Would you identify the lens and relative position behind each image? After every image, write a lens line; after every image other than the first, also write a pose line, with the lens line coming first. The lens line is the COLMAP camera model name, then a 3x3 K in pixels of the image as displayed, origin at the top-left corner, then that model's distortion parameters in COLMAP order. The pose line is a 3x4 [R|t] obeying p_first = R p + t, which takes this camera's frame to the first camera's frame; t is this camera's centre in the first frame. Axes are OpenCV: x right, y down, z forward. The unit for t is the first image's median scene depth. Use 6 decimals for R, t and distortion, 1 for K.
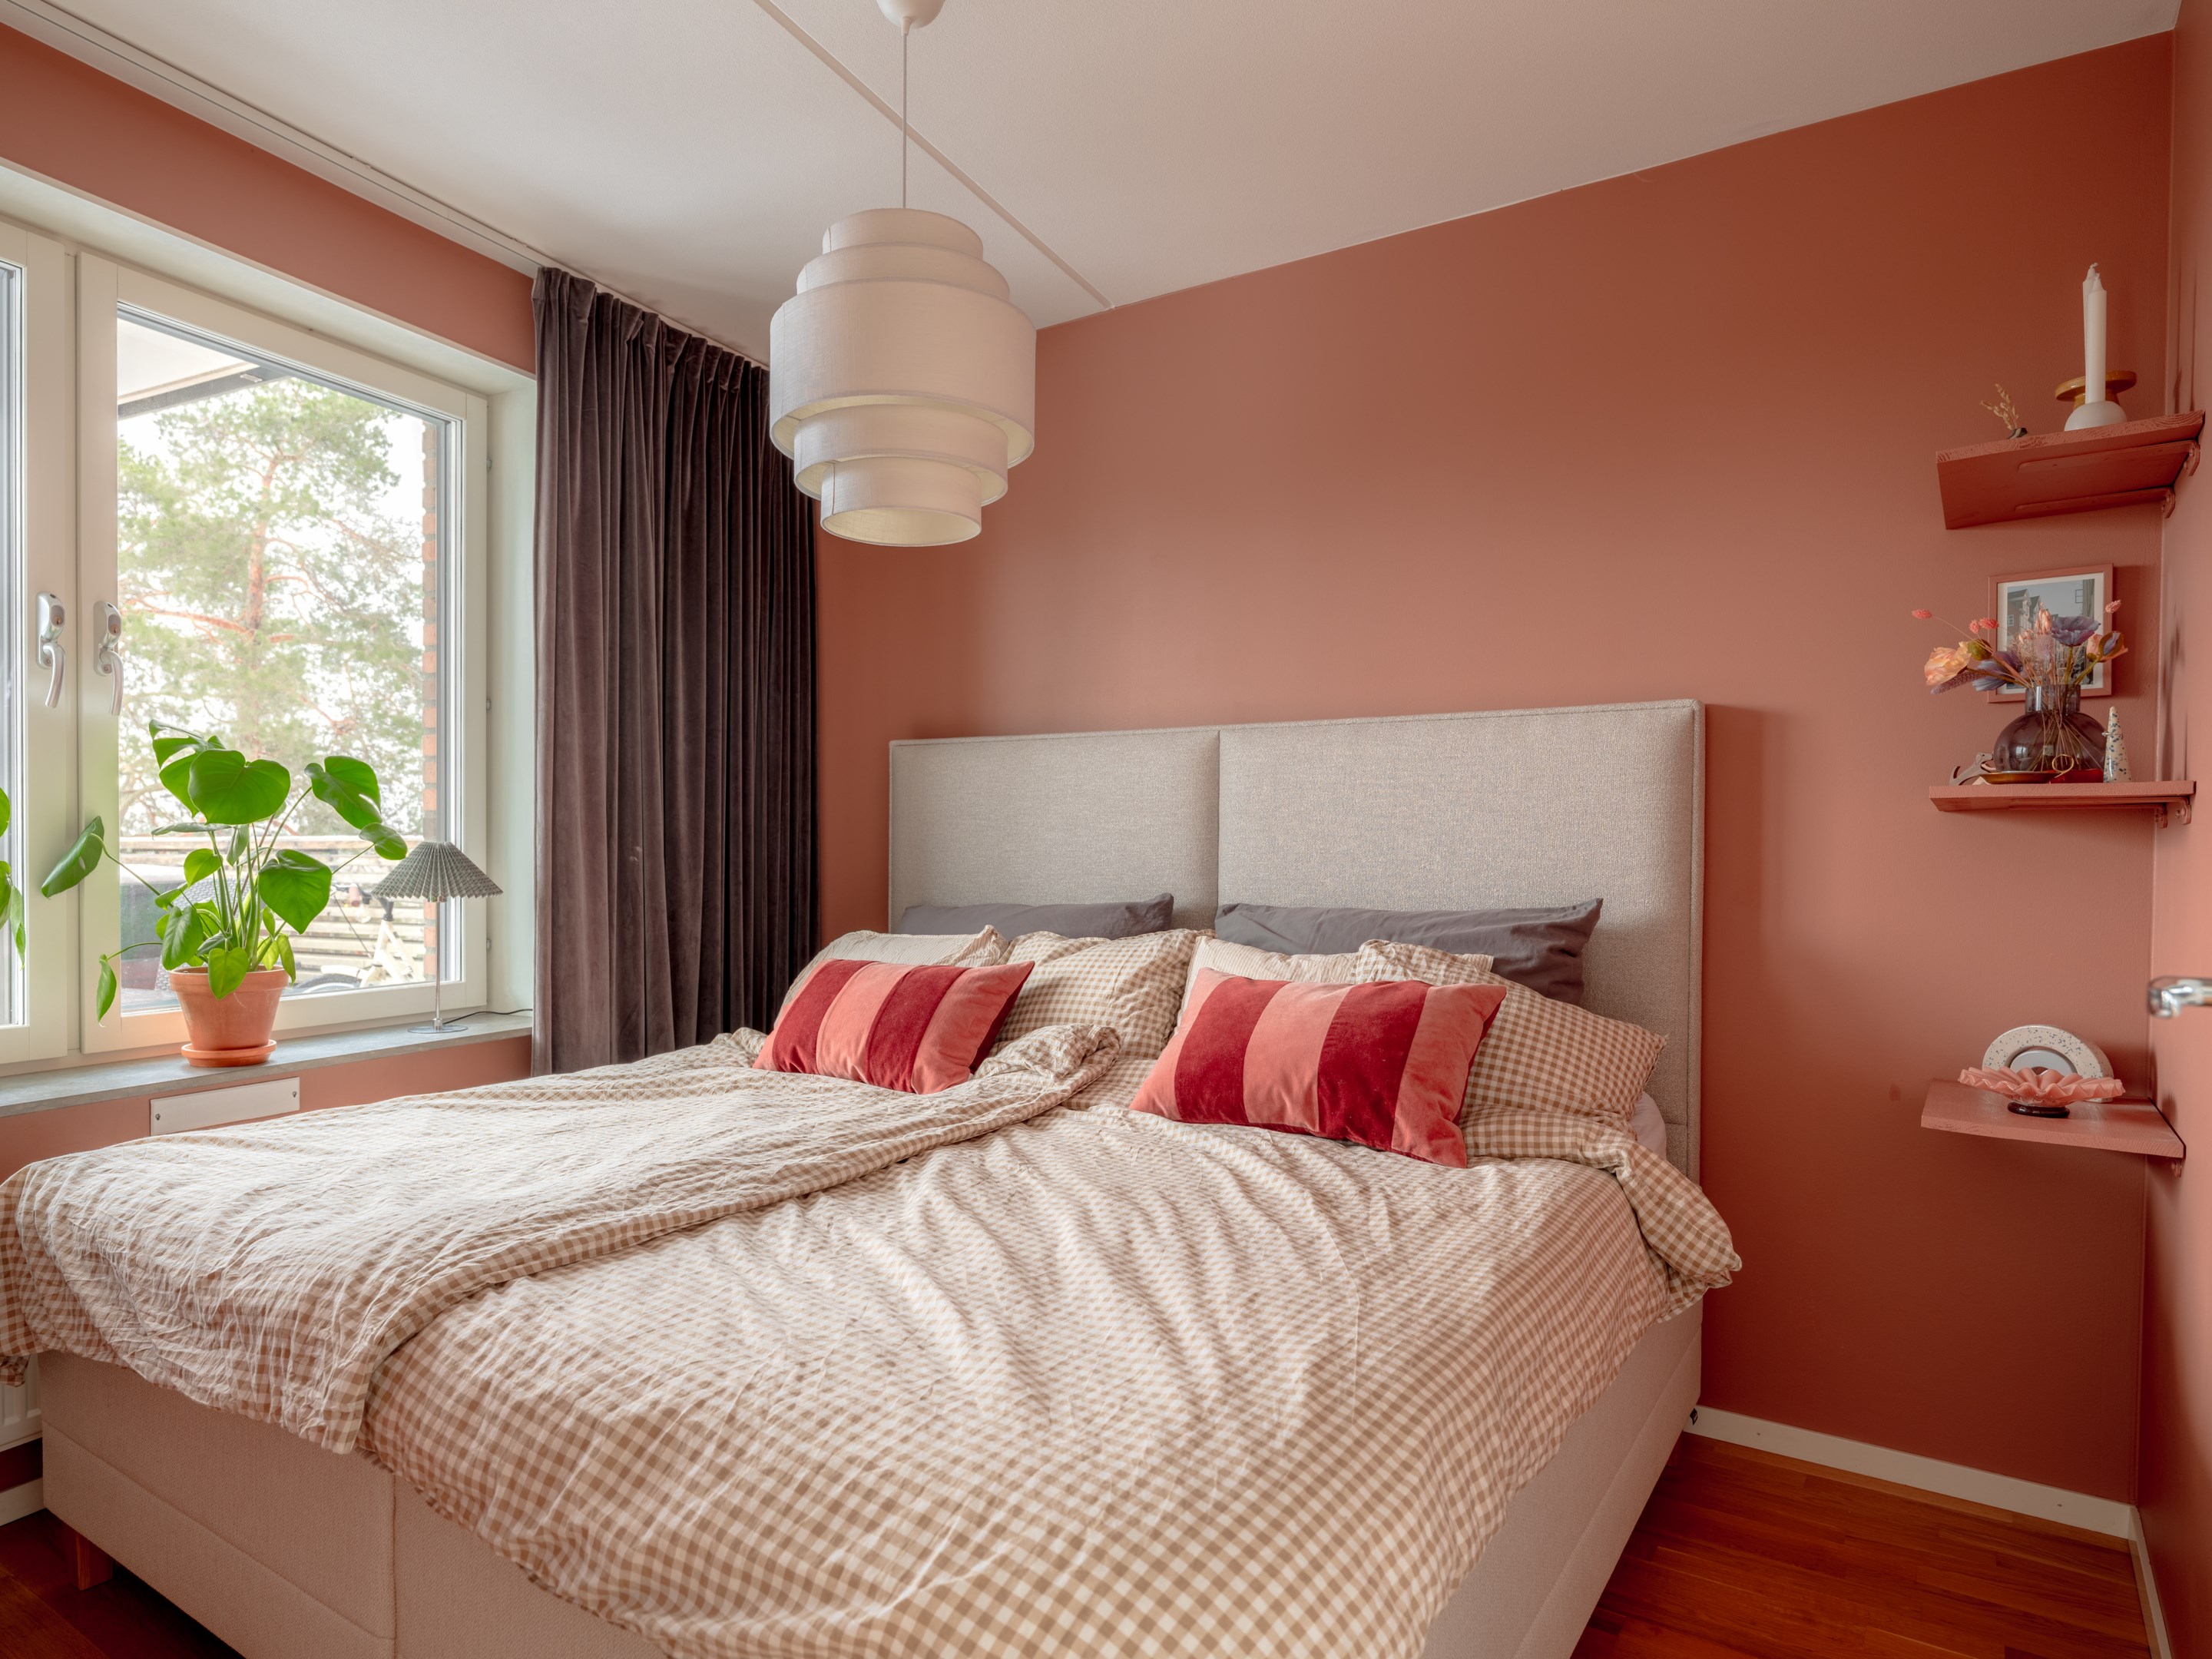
lens RADIAL K [[1371.2, 0, 979.3], [0, 1371.2, 834.5], [0, 0, 1]] dist [0.000573, 0.000339]
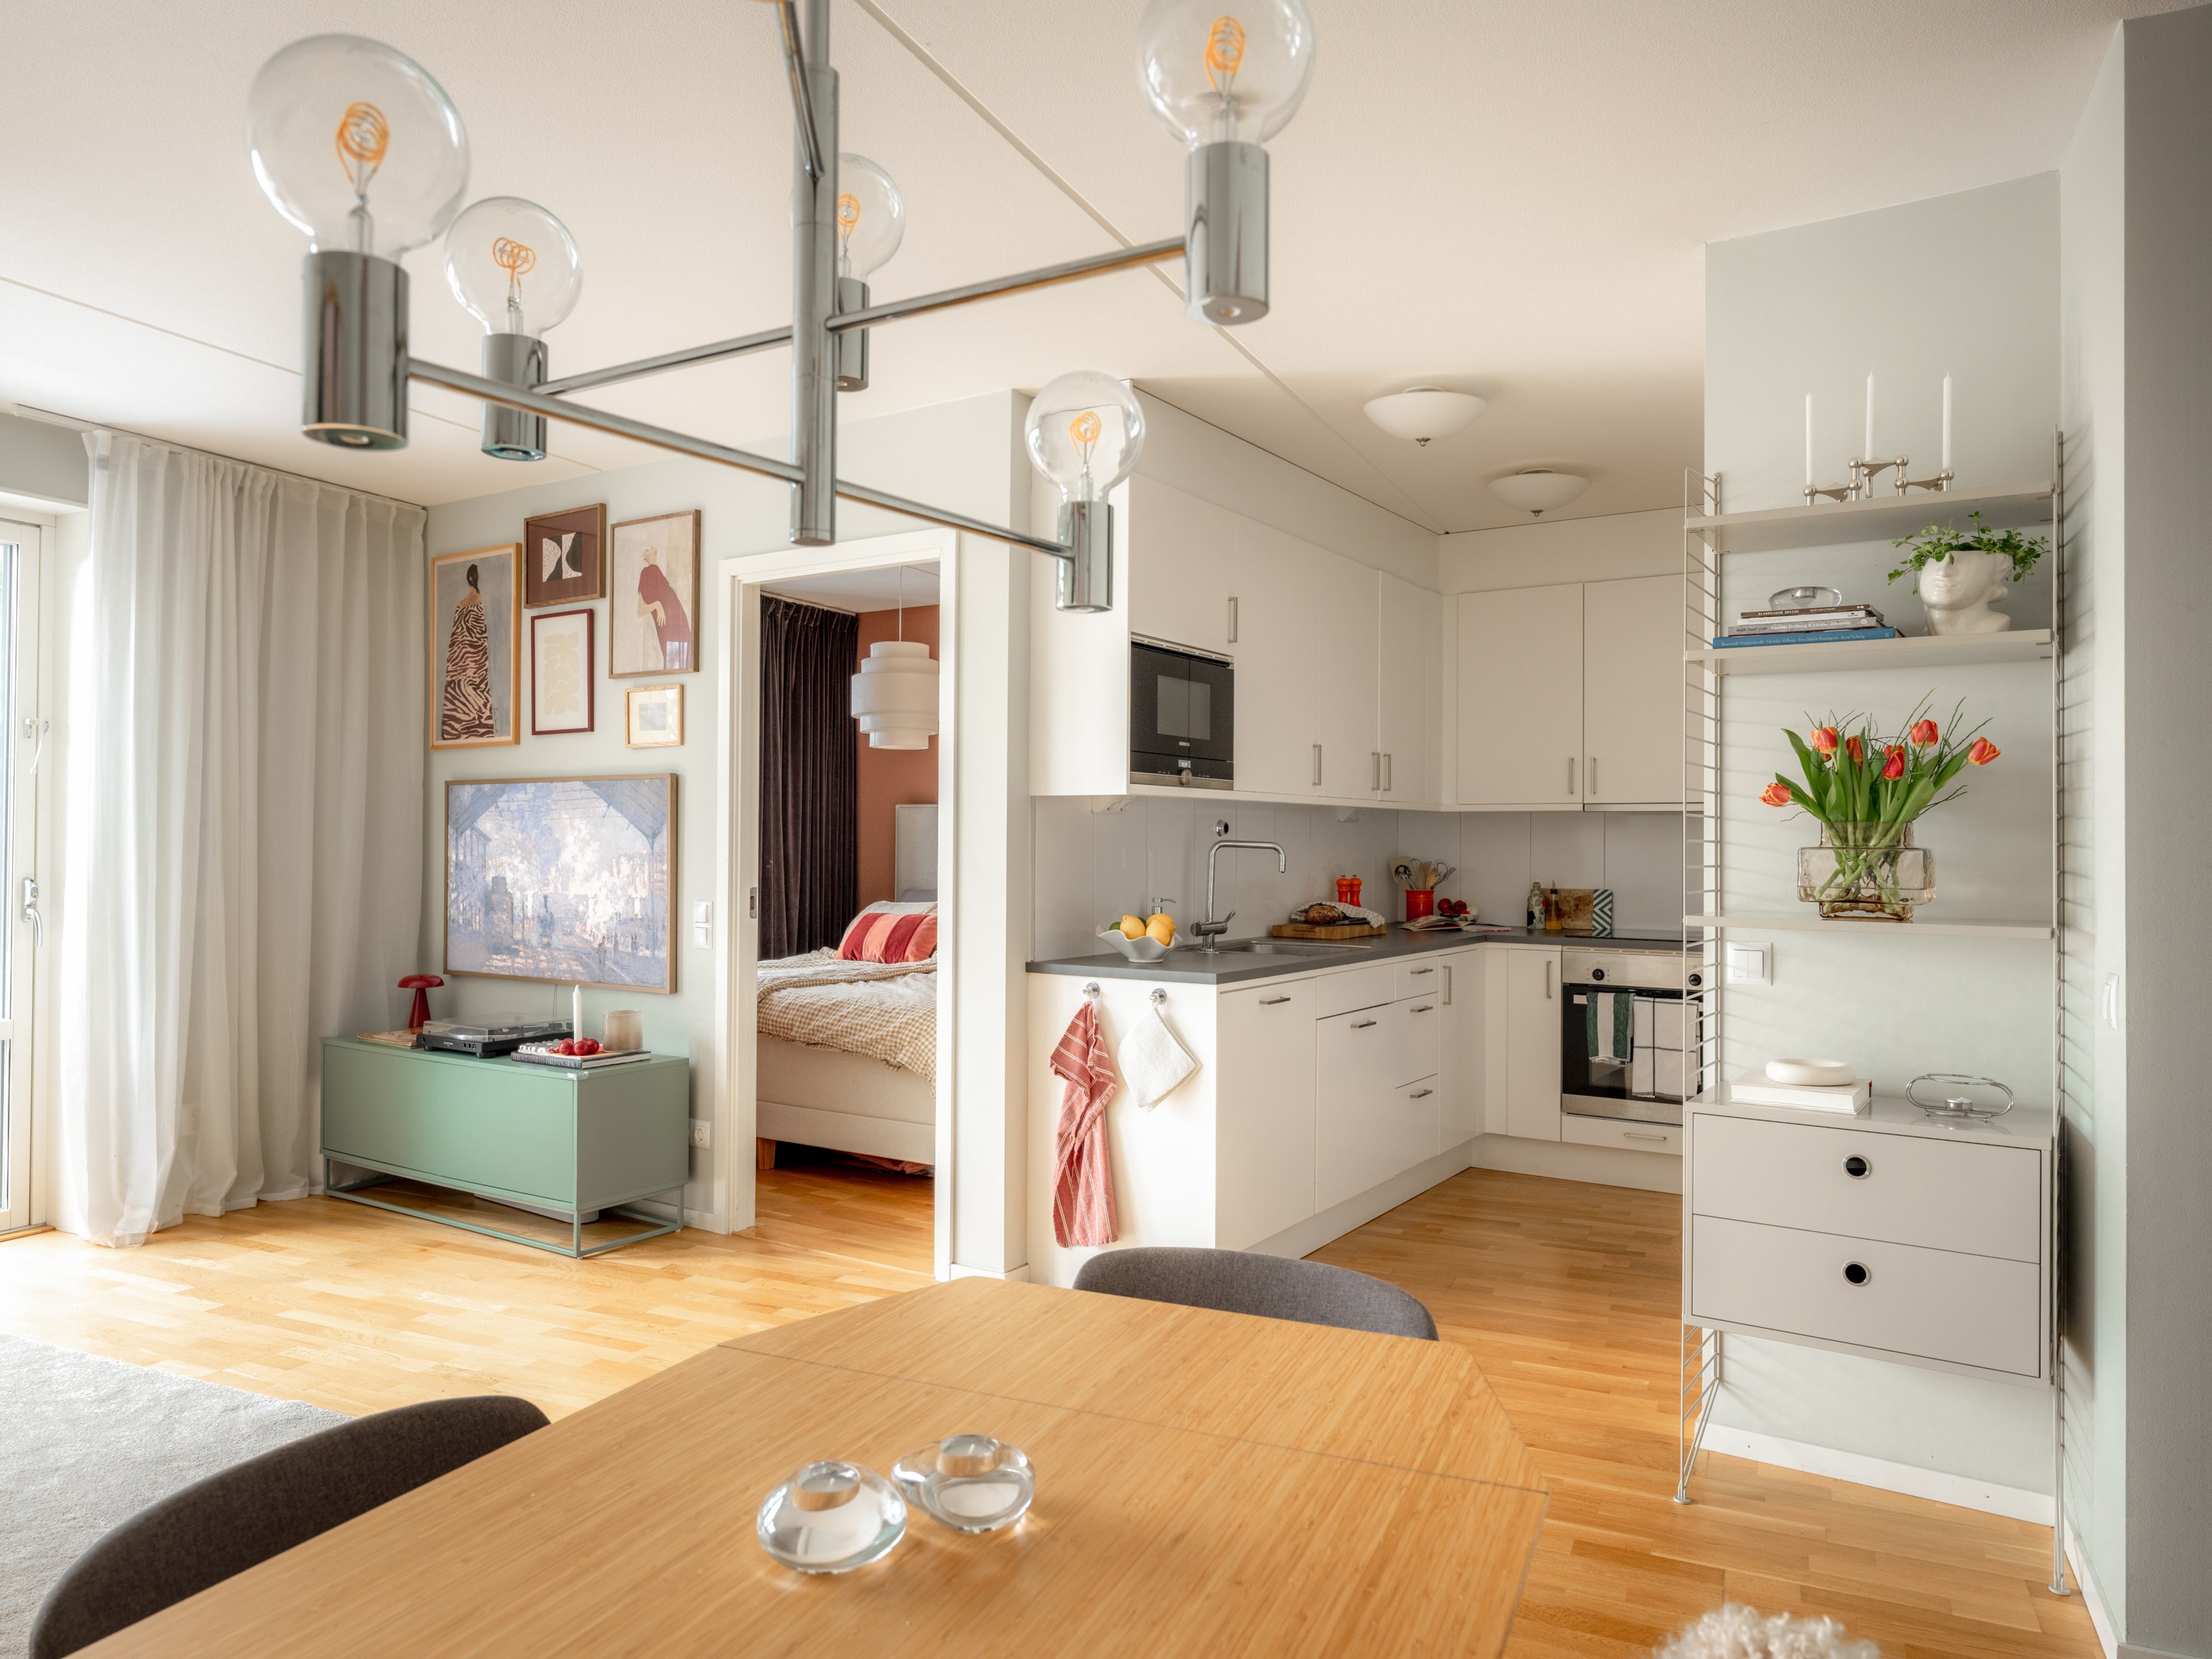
lens RADIAL K [[1464.8, 0, 1100.2], [0, 1464.8, 828.0], [0, 0, 1]] dist [0.003516, -0.002321]
pose [[0.997494, 0.002672, 0.070702, 0.103481], [-0.002530, 0.999995, -0.002094, -0.042723], [-0.070707, 0.001910, 0.997495, -1.471570]]
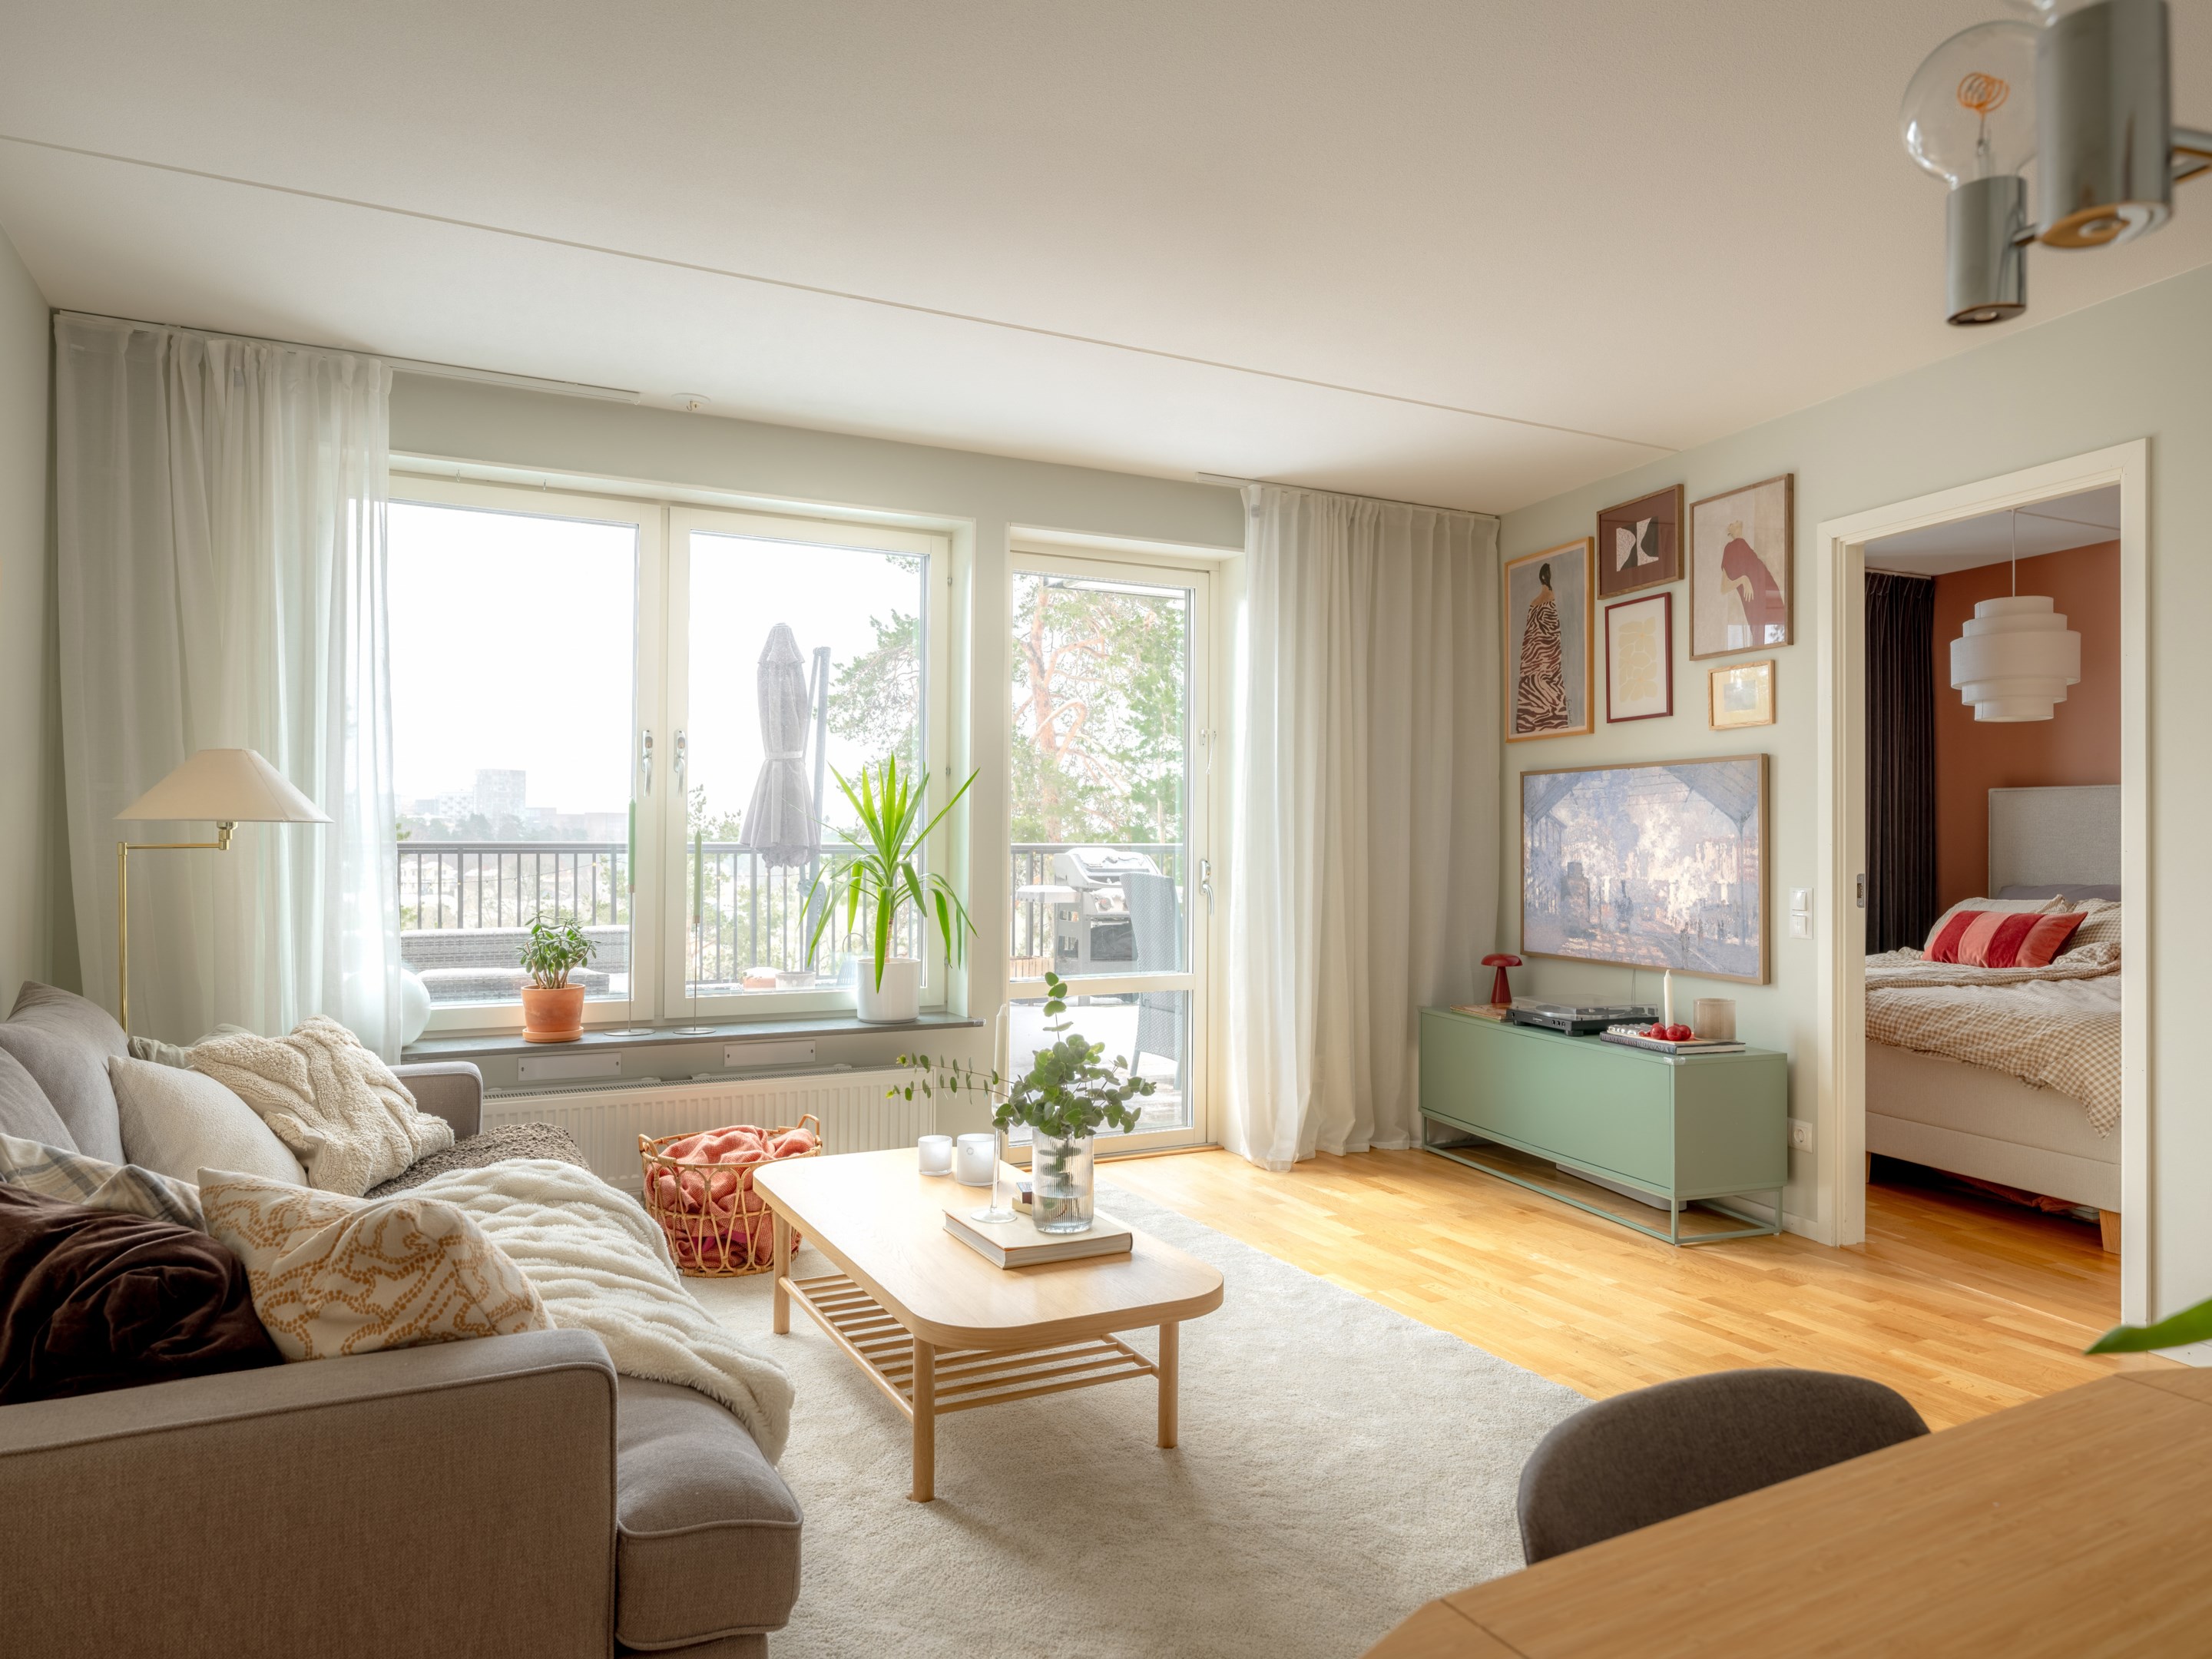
lens RADIAL K [[1431.7, 0, 1107.8], [0, 1431.7, 827.2], [0, 0, 1]] dist [-0.003980, 0.001965]
pose [[0.836840, -0.005853, -0.547416, -0.011920], [0.003966, 0.999981, -0.004630, -0.022637], [0.547433, 0.001704, 0.836848, -1.464612]]
